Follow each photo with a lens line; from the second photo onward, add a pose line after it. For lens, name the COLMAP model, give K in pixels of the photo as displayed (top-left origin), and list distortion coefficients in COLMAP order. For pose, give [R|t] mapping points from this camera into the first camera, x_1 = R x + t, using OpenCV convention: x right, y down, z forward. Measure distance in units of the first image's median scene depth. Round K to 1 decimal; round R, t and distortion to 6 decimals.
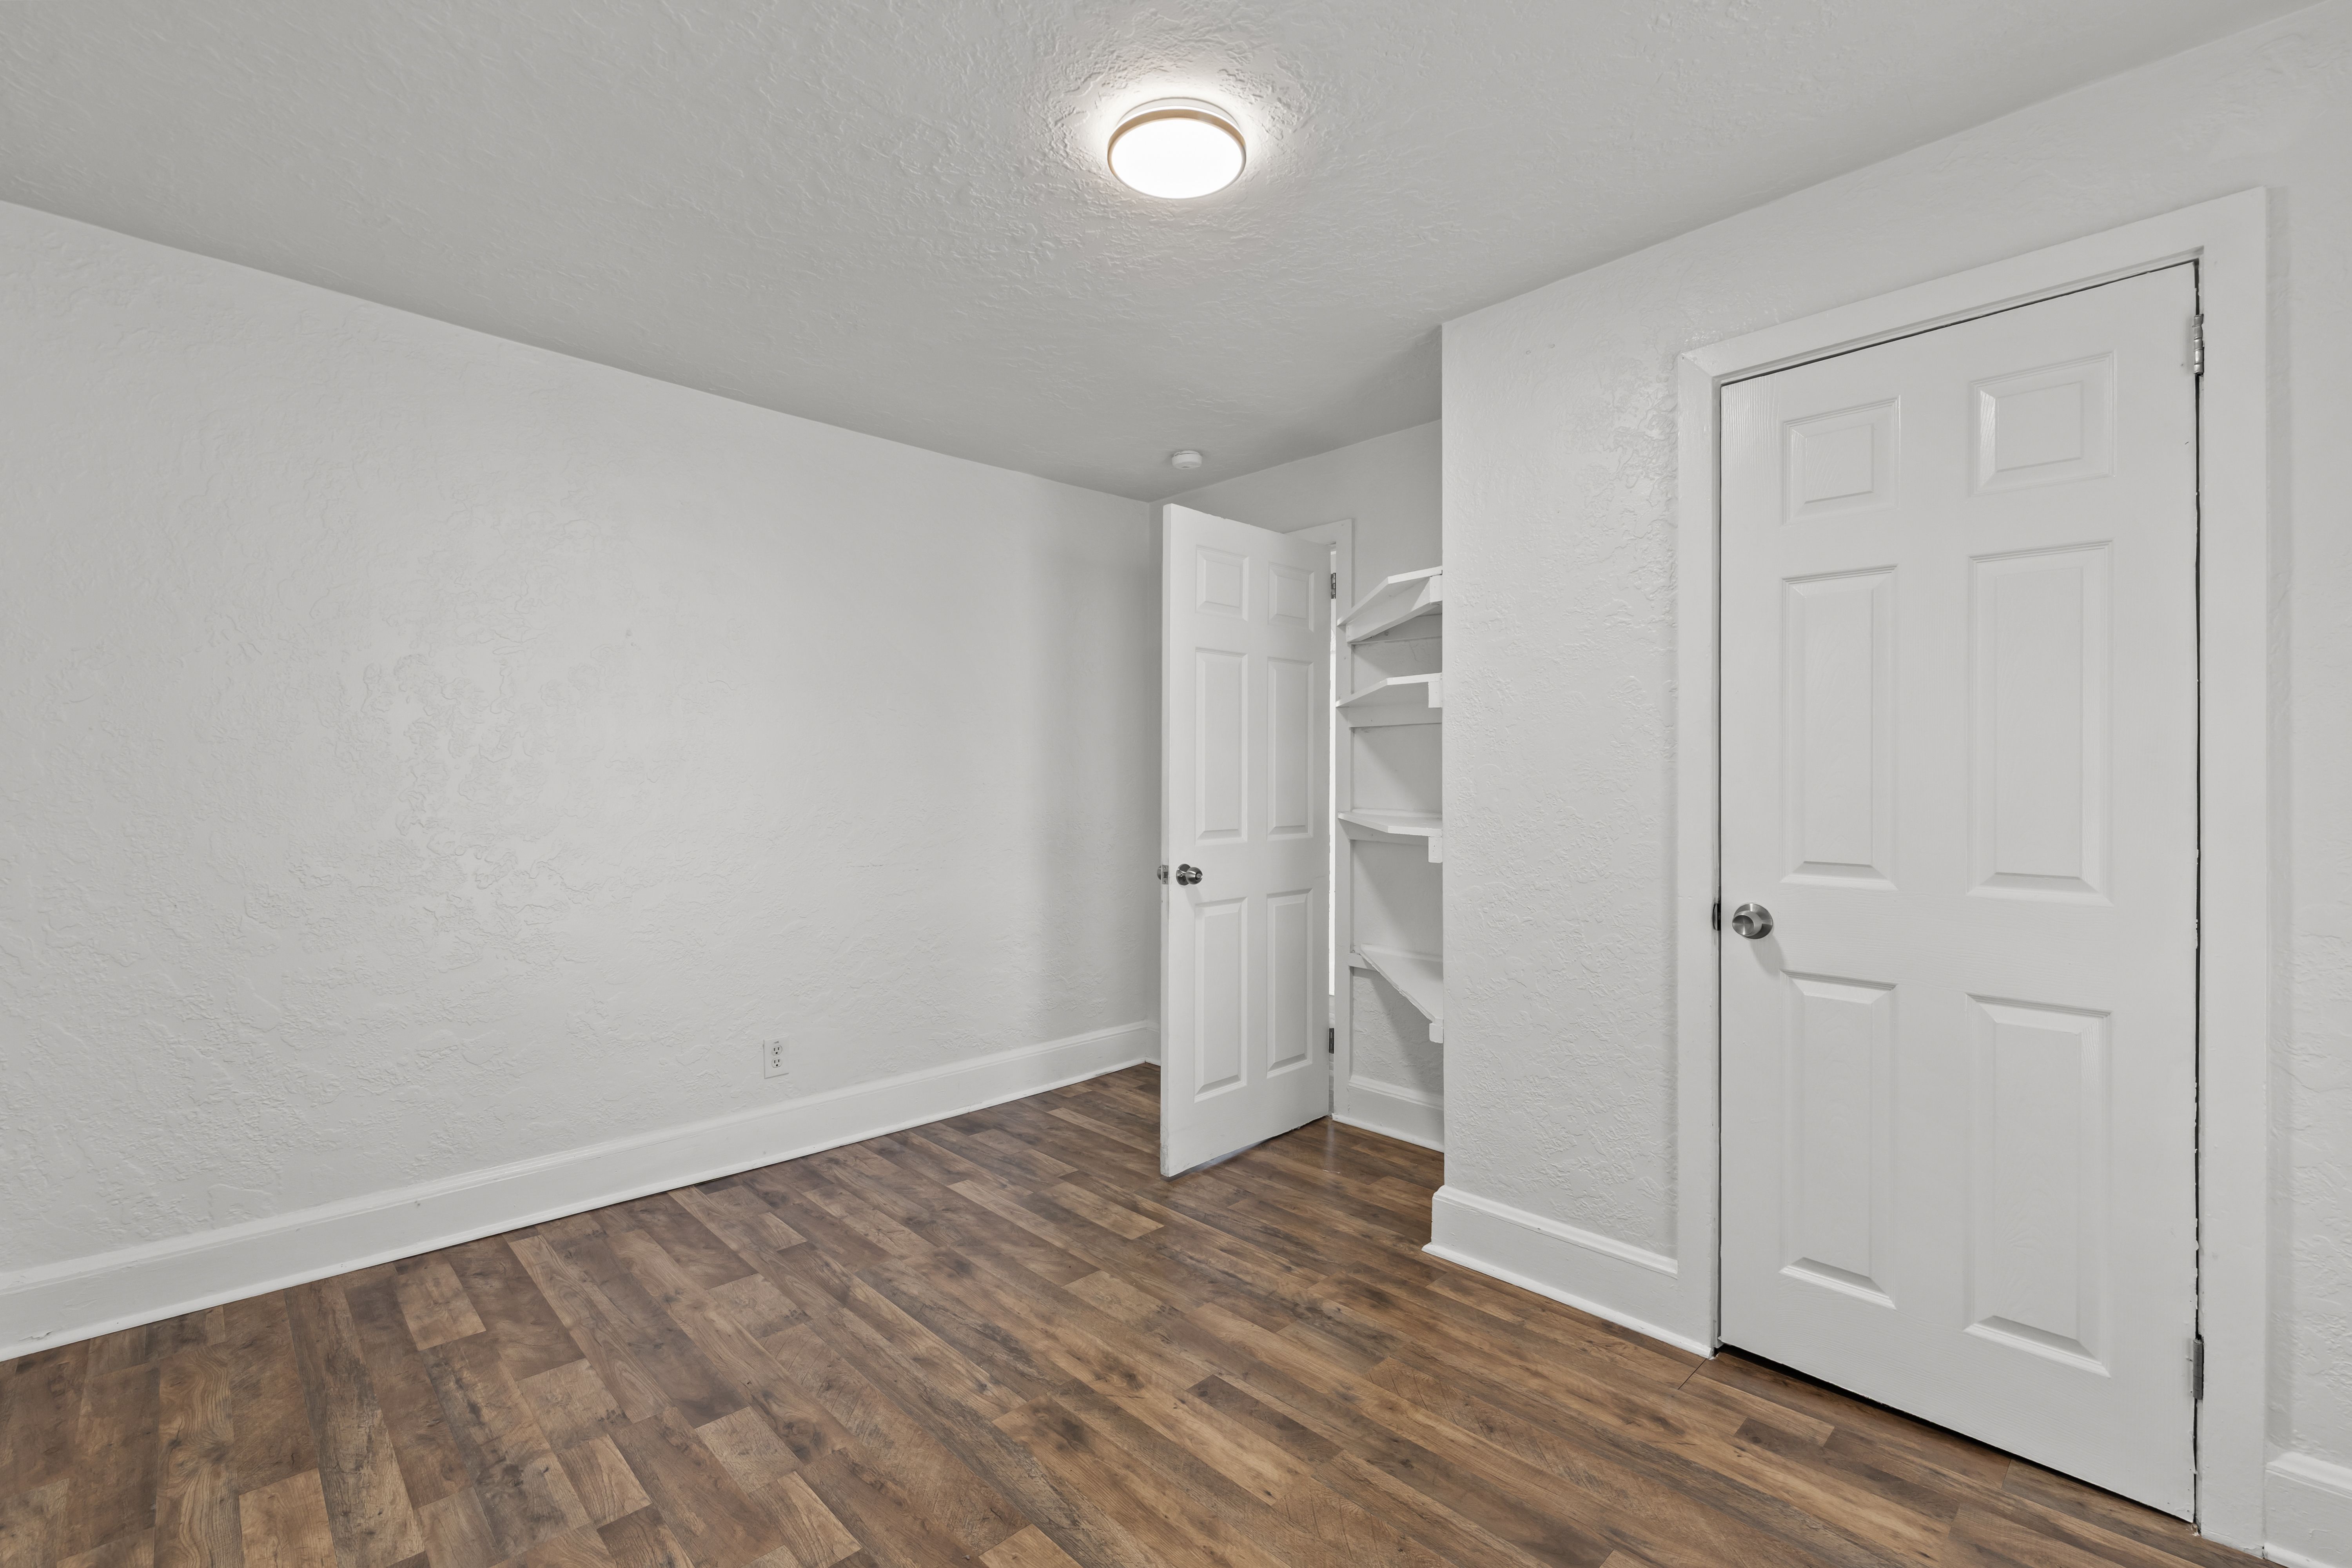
lens RADIAL K [[1027.0, 0, 1173.5], [0, 1027.0, 762.7], [0, 0, 1]] dist [0.001496, -0.000173]
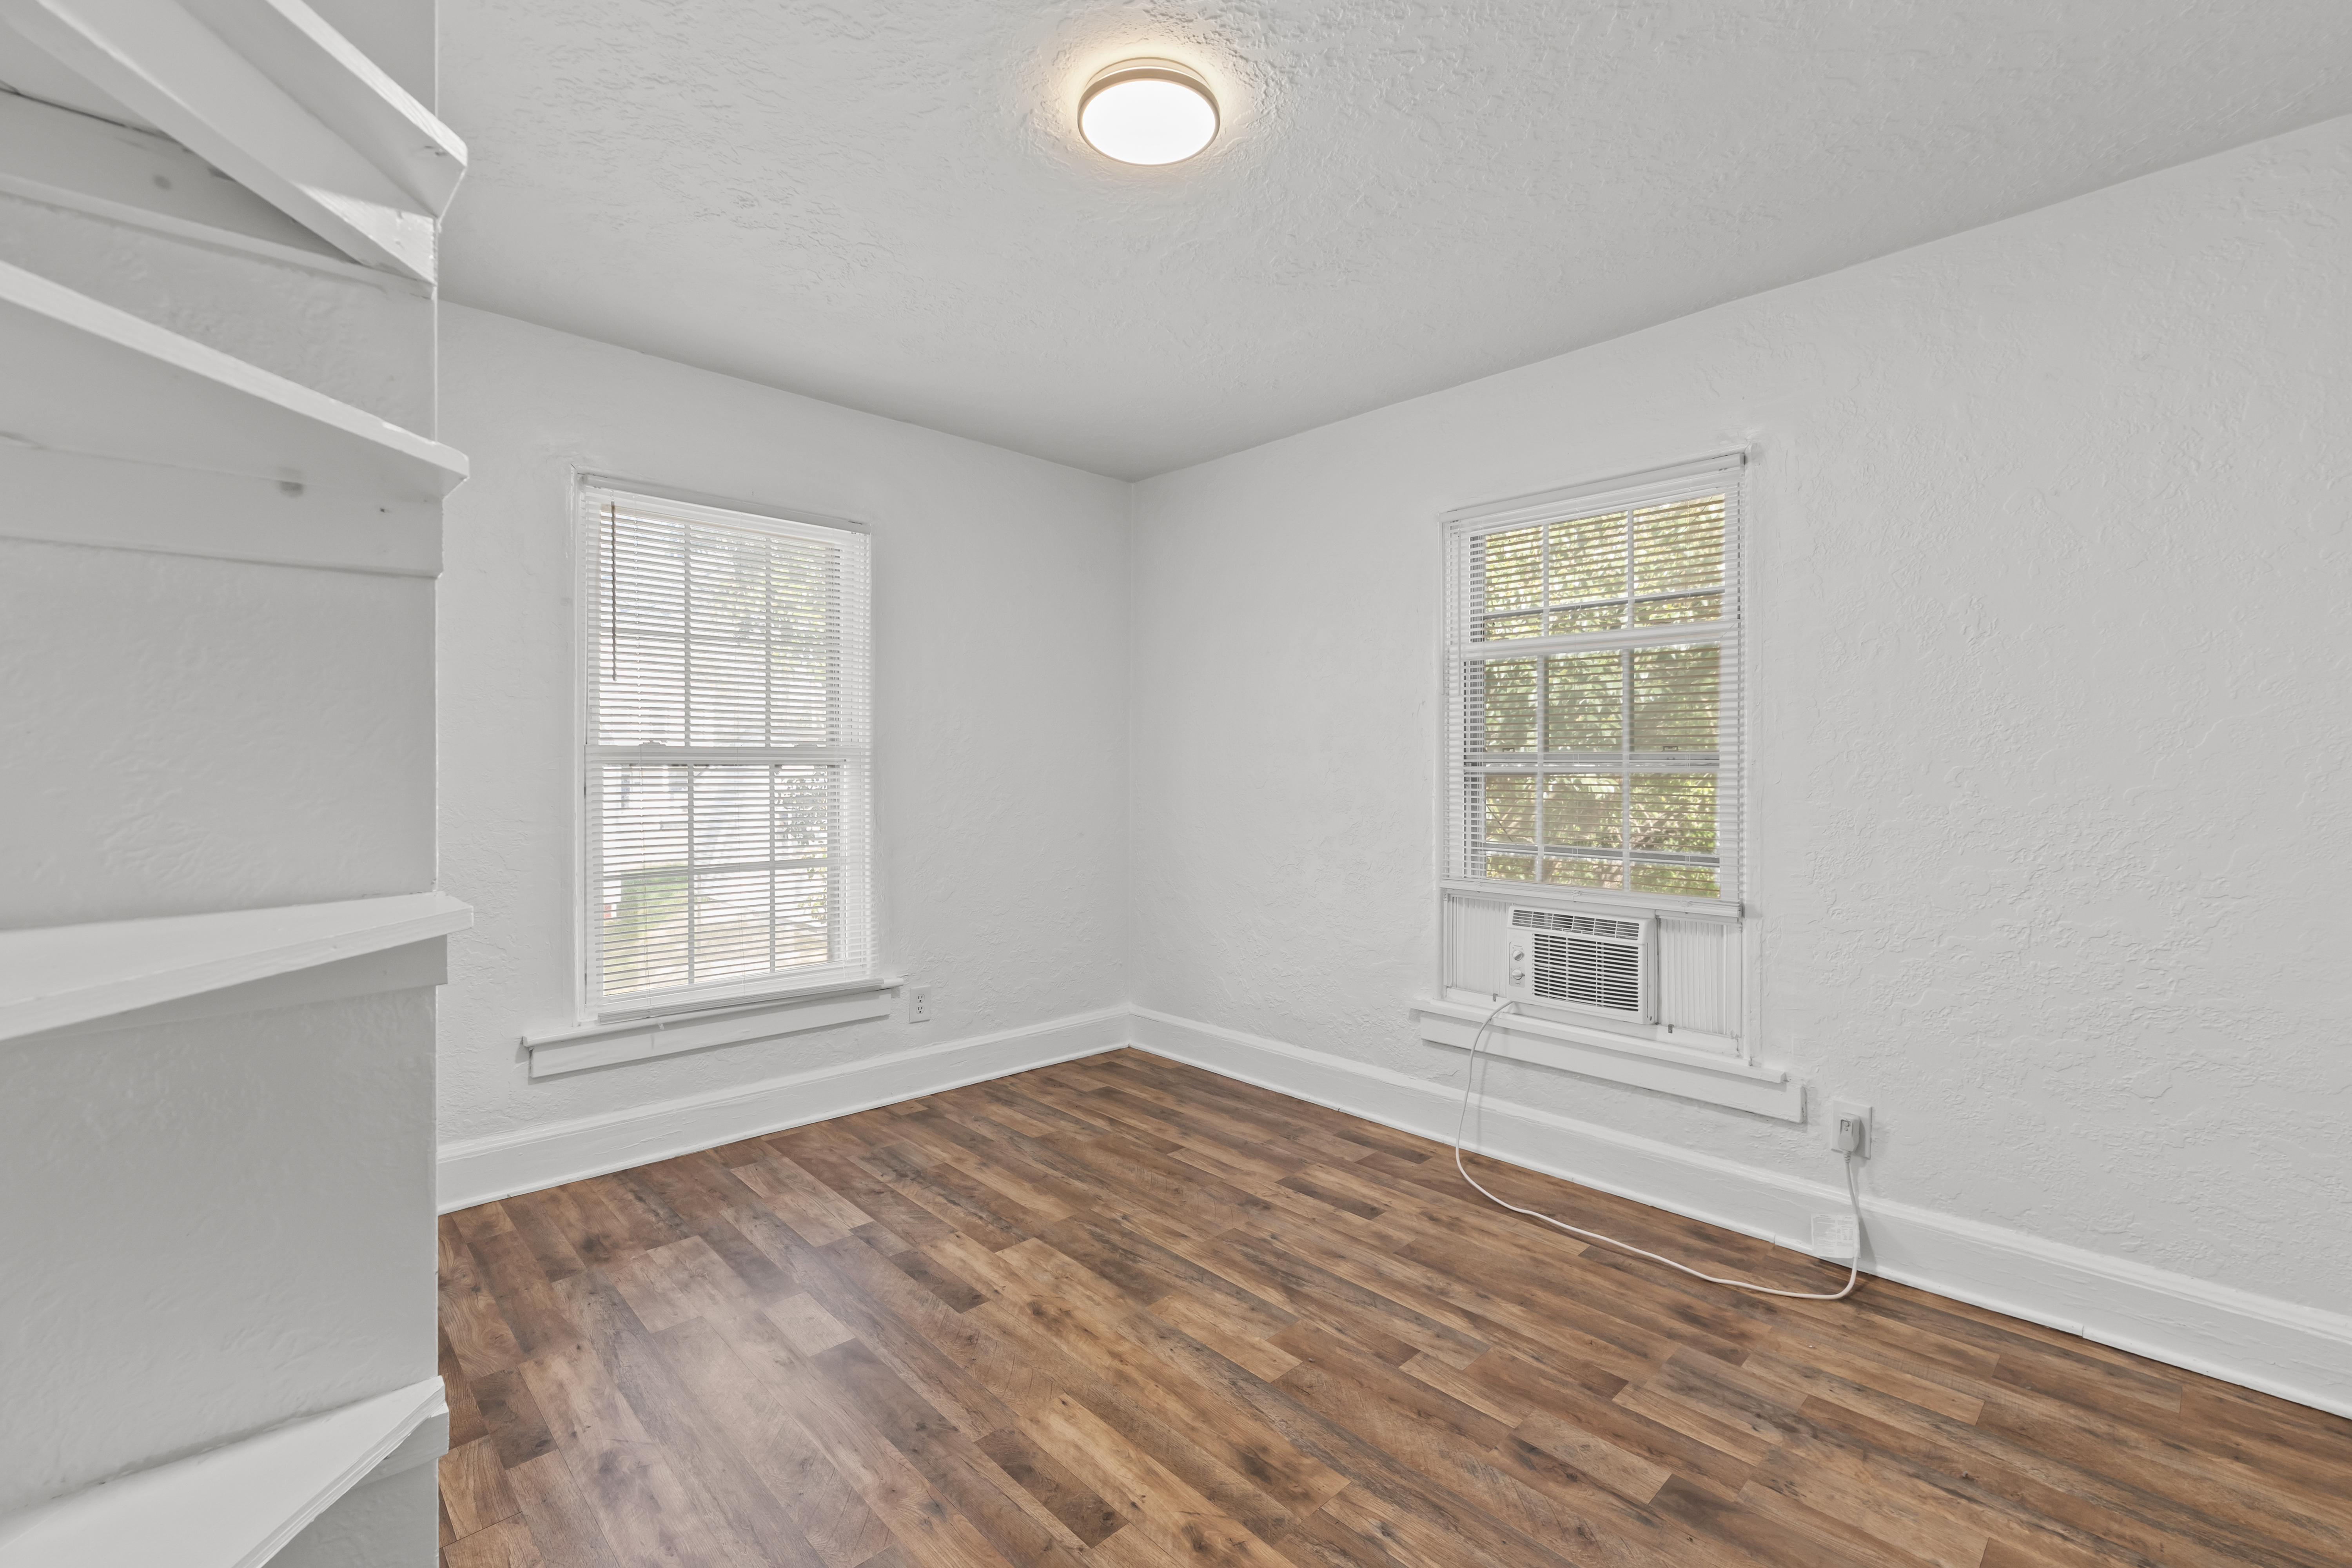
lens RADIAL K [[1019.9, 0, 1168.2], [0, 1019.9, 761.5], [0, 0, 1]] dist [0.000323, -0.000488]
pose [[-0.999944, -0.003225, 0.010080, -0.025363], [-0.003246, 0.999993, -0.002050, 0.019251], [-0.010073, -0.002083, -0.999947, 1.851294]]
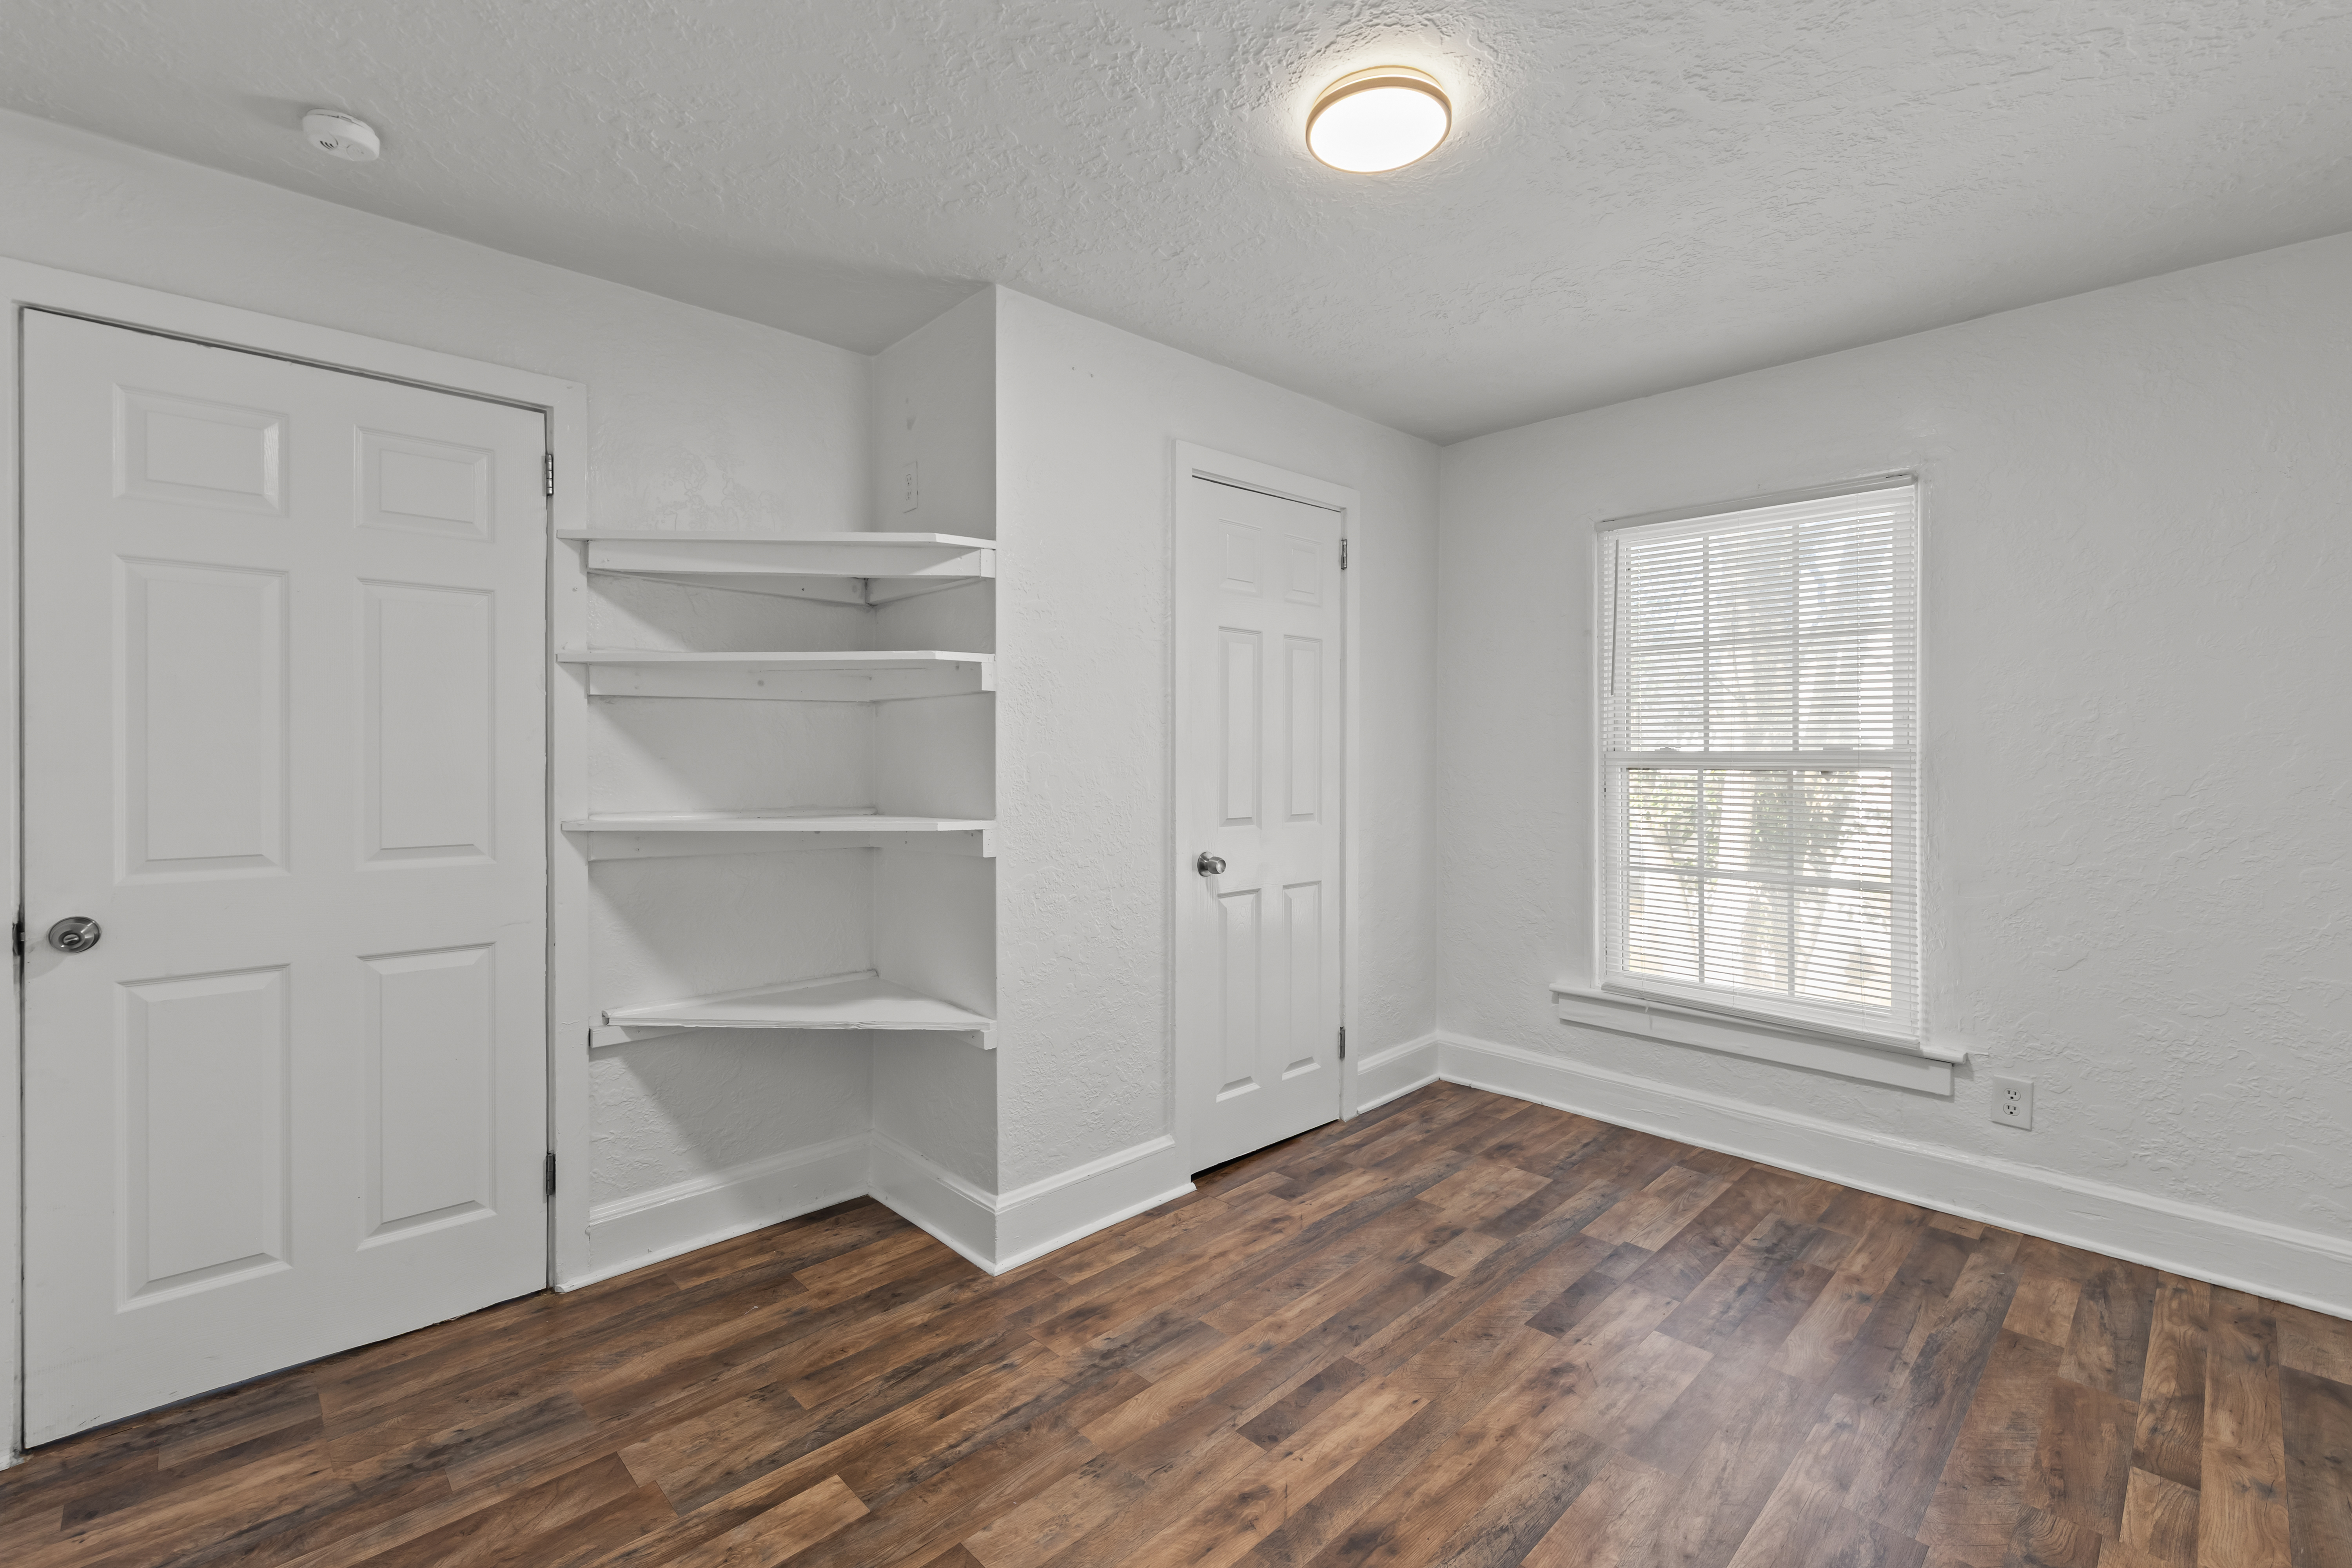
lens RADIAL K [[1027.0, 0, 1173.5], [0, 1027.0, 762.7], [0, 0, 1]] dist [0.001496, -0.000173]
pose [[0.002396, -0.007955, 0.999965, -0.905022], [-0.005711, 0.999952, 0.007969, 0.004443], [-0.999981, -0.005730, 0.002350, 1.116362]]
